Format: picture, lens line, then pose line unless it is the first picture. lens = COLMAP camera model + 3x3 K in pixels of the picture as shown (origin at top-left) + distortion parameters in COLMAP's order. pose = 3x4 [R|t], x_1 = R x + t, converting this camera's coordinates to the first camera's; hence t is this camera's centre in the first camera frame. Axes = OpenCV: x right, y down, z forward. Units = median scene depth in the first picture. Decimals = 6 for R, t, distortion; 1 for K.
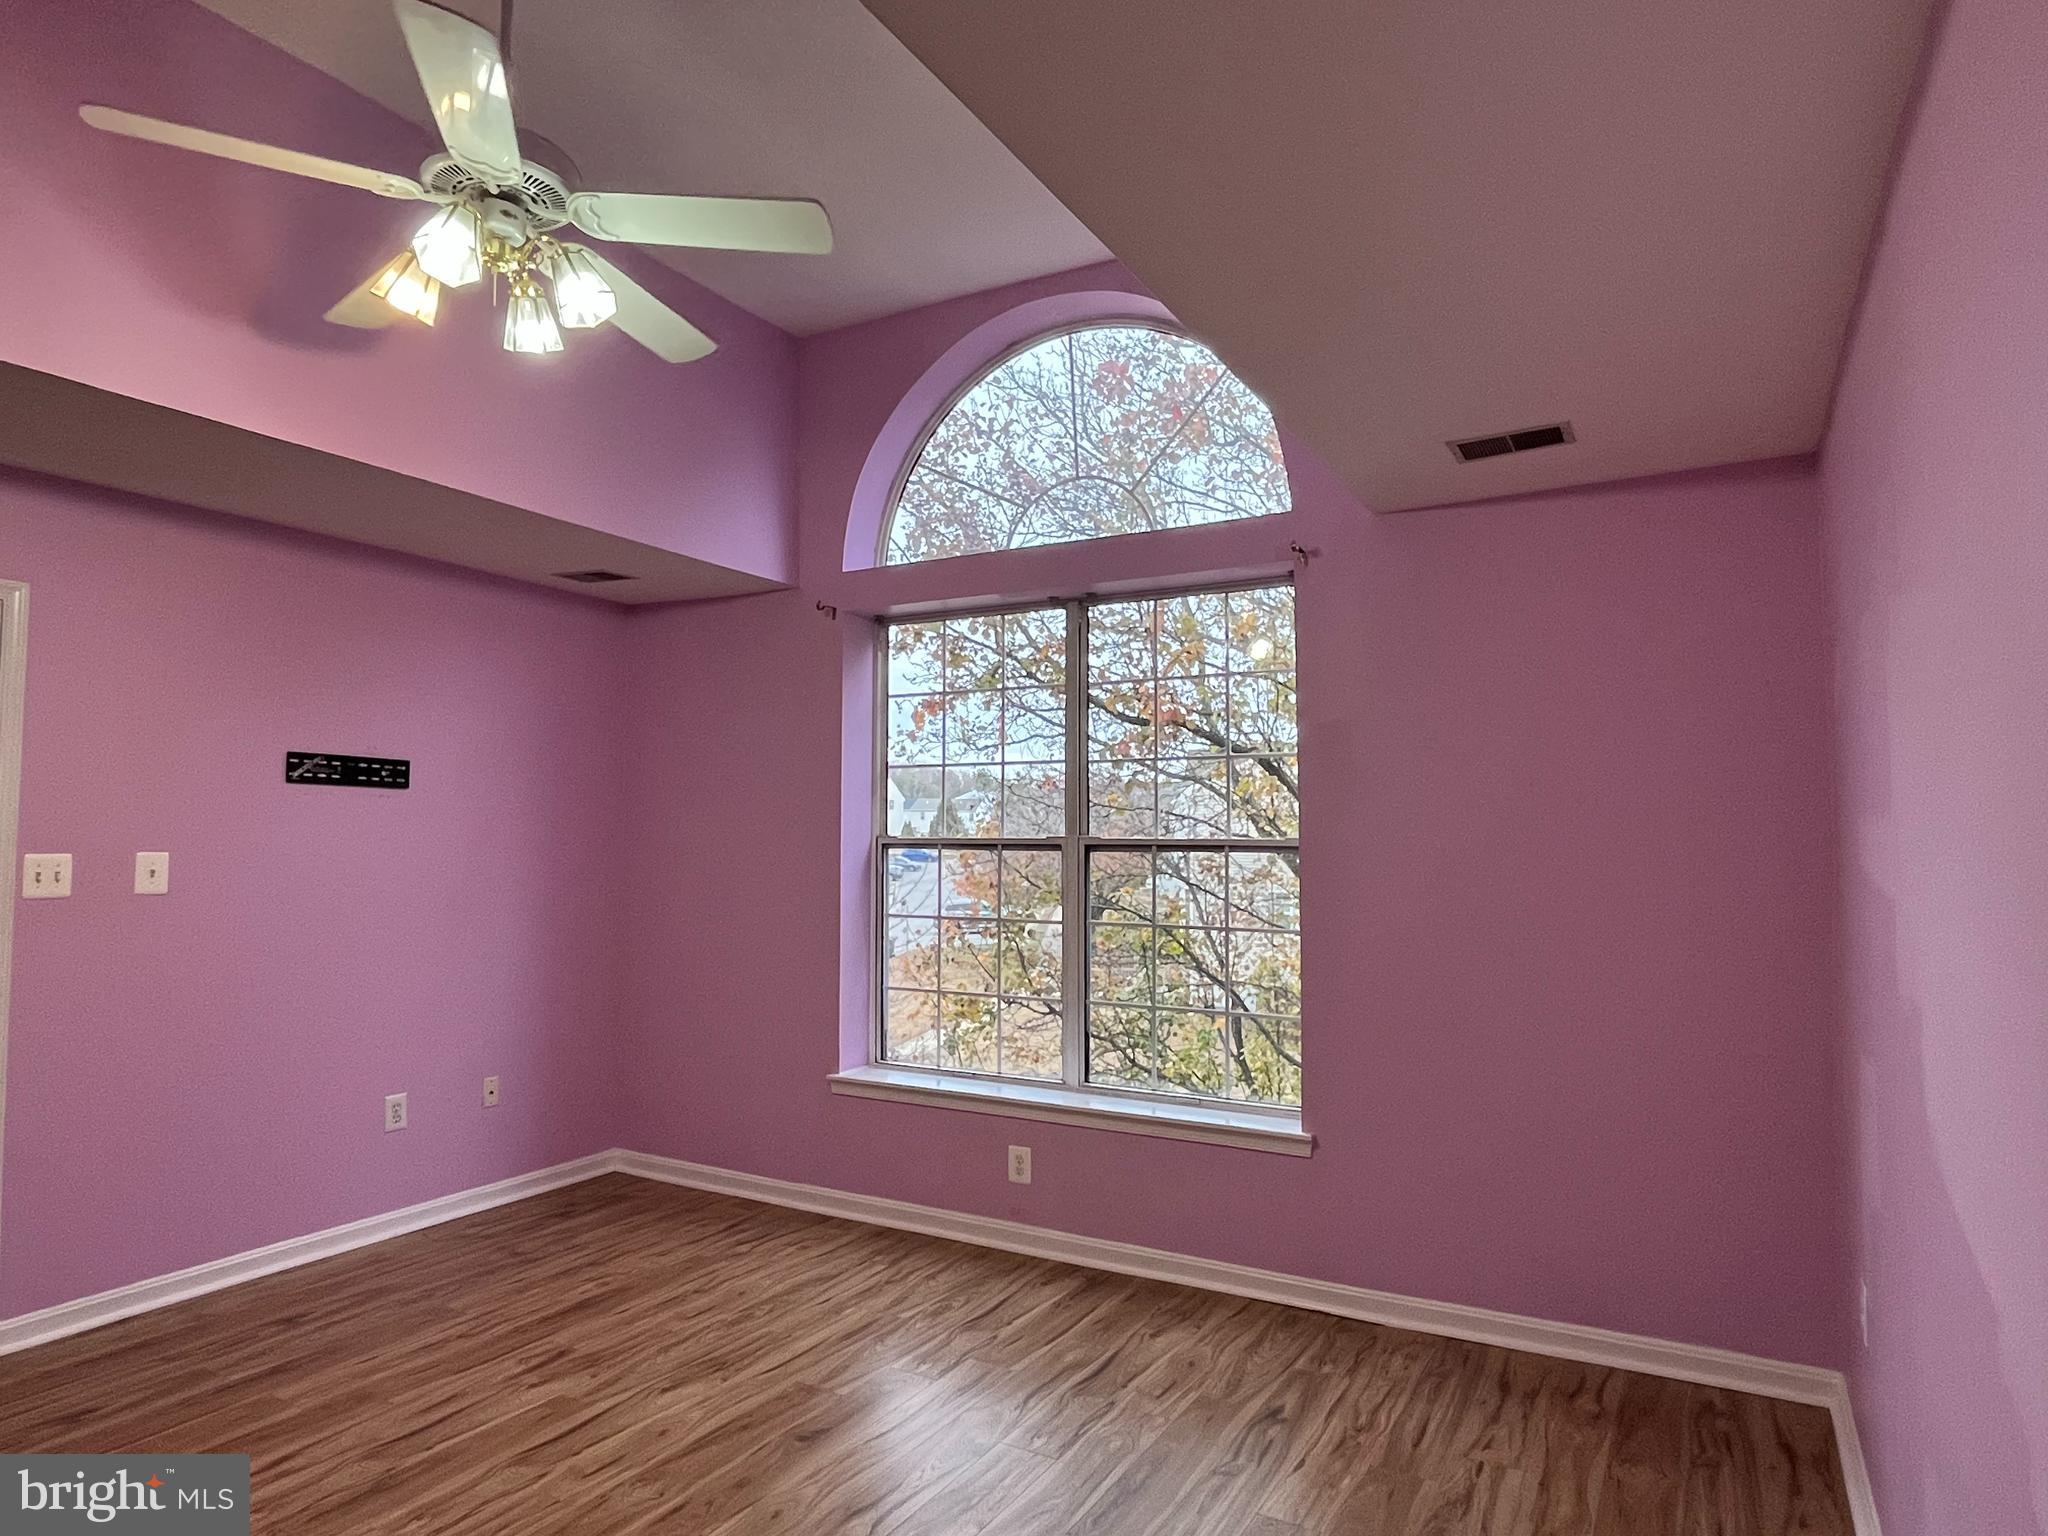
lens RADIAL K [[1213.7, 0, 1028.6], [0, 1213.7, 770.0], [0, 0, 1]] dist [0.001361, -0.002961]
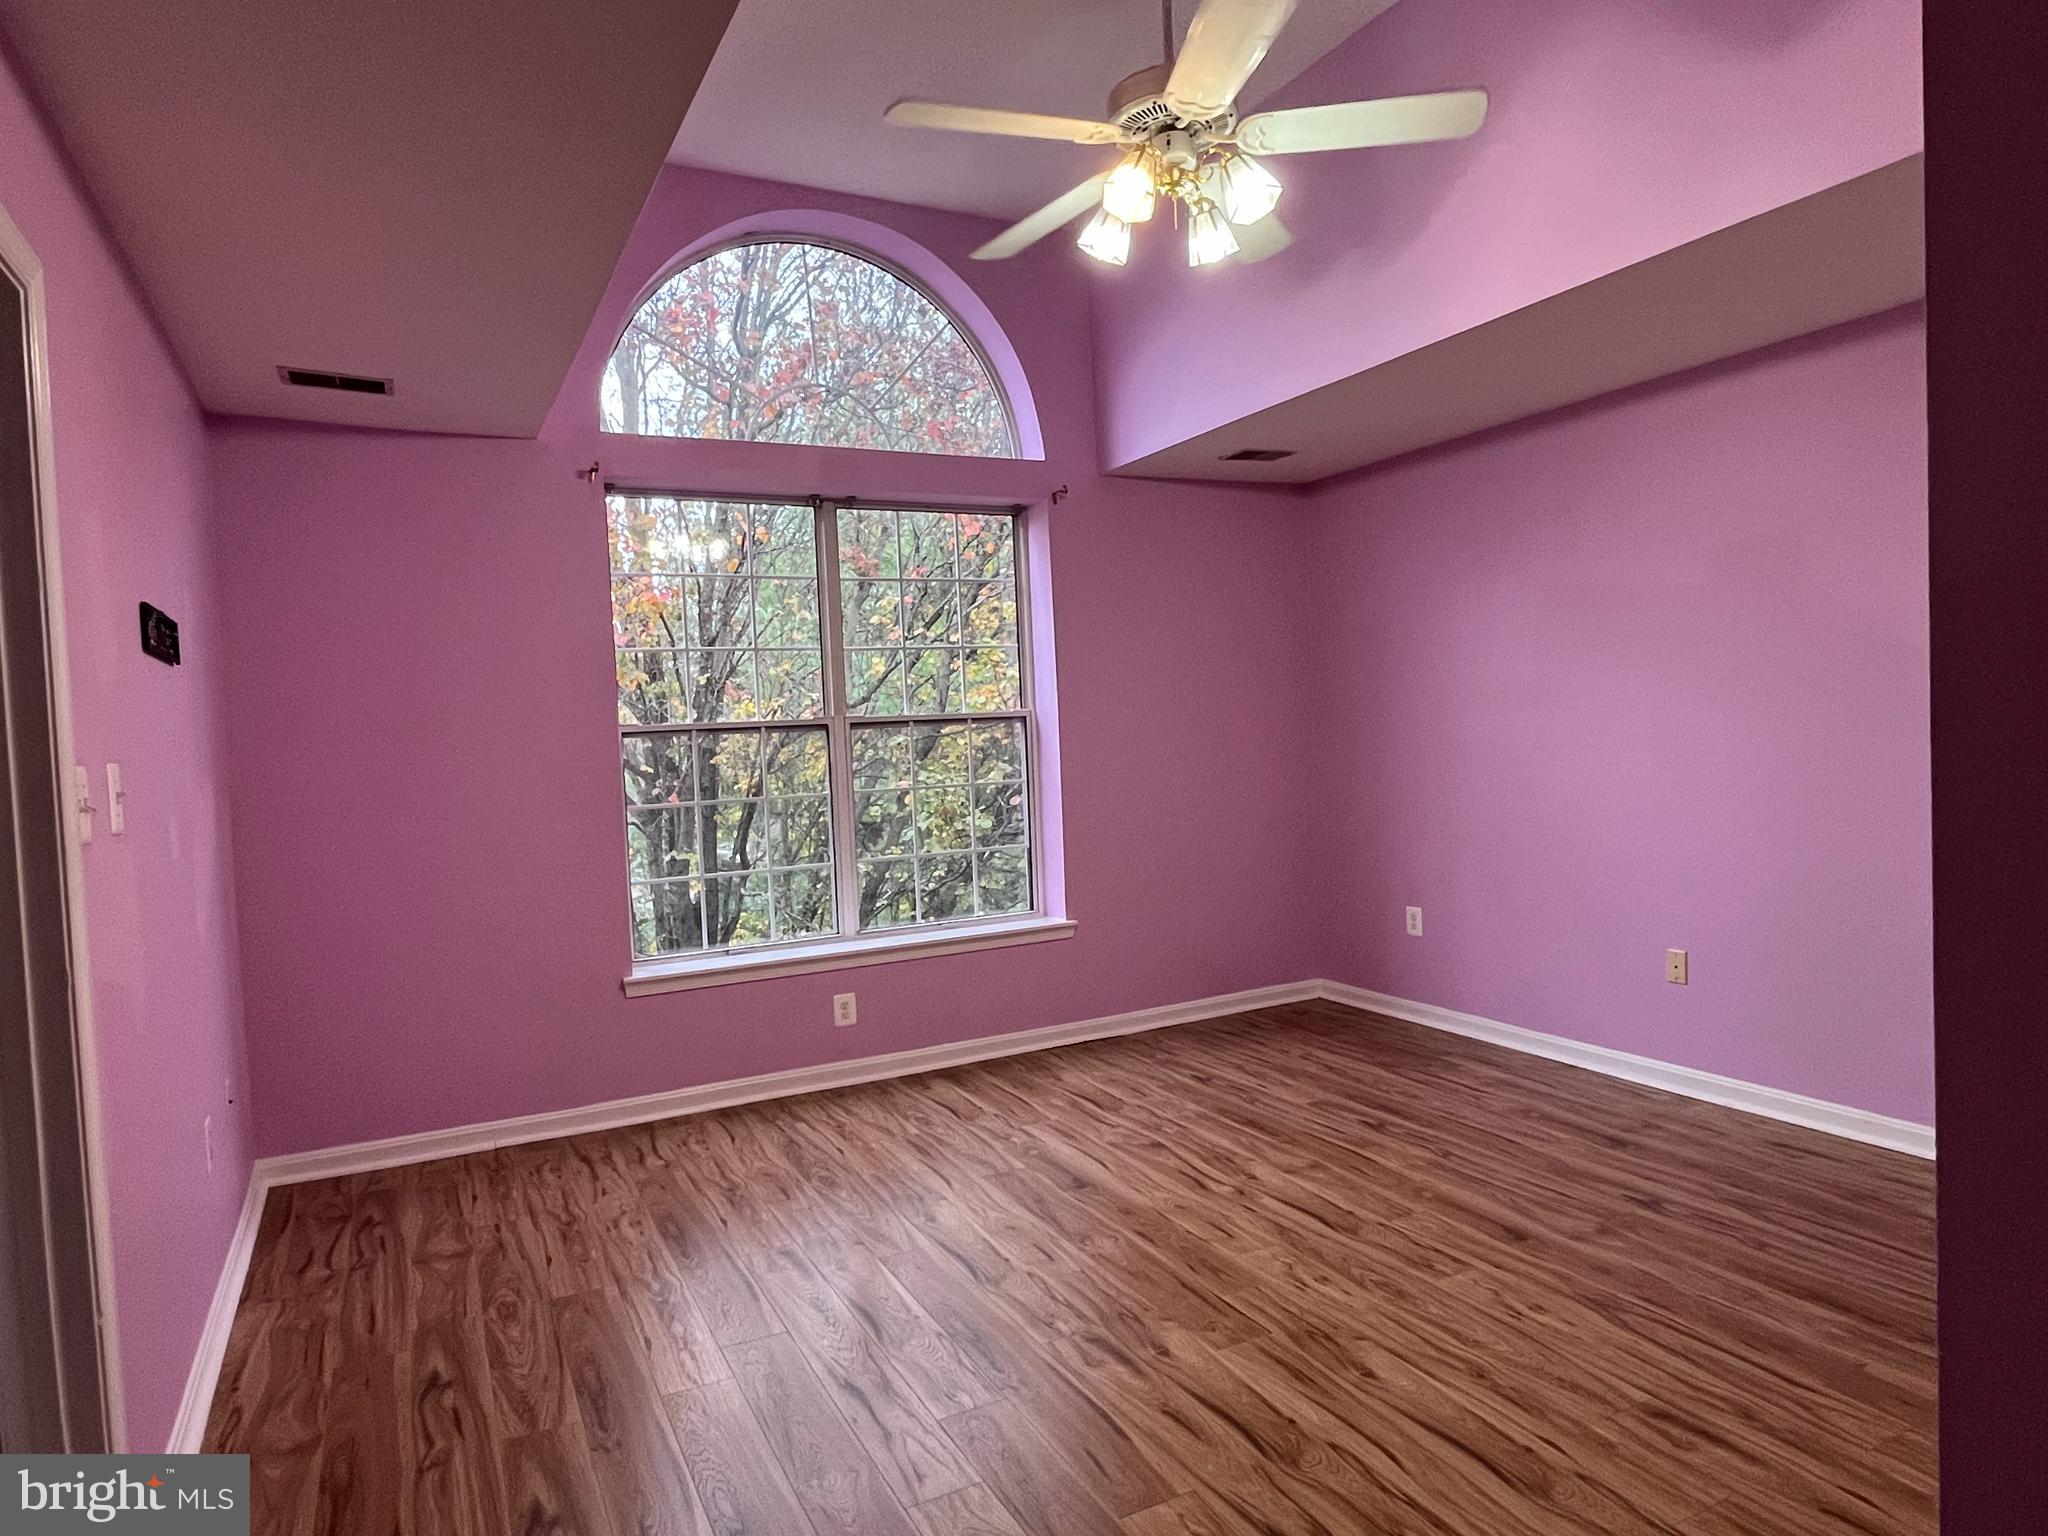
lens RADIAL K [[1213.7, 0, 980.3], [0, 1213.7, 771.3], [0, 0, 1]] dist [0.001361, -0.002961]
pose [[0.559411, -0.059833, 0.826728, -0.921937], [0.001740, 0.997474, 0.071013, 0.029470], [-0.828888, -0.038287, 0.558102, 0.304814]]
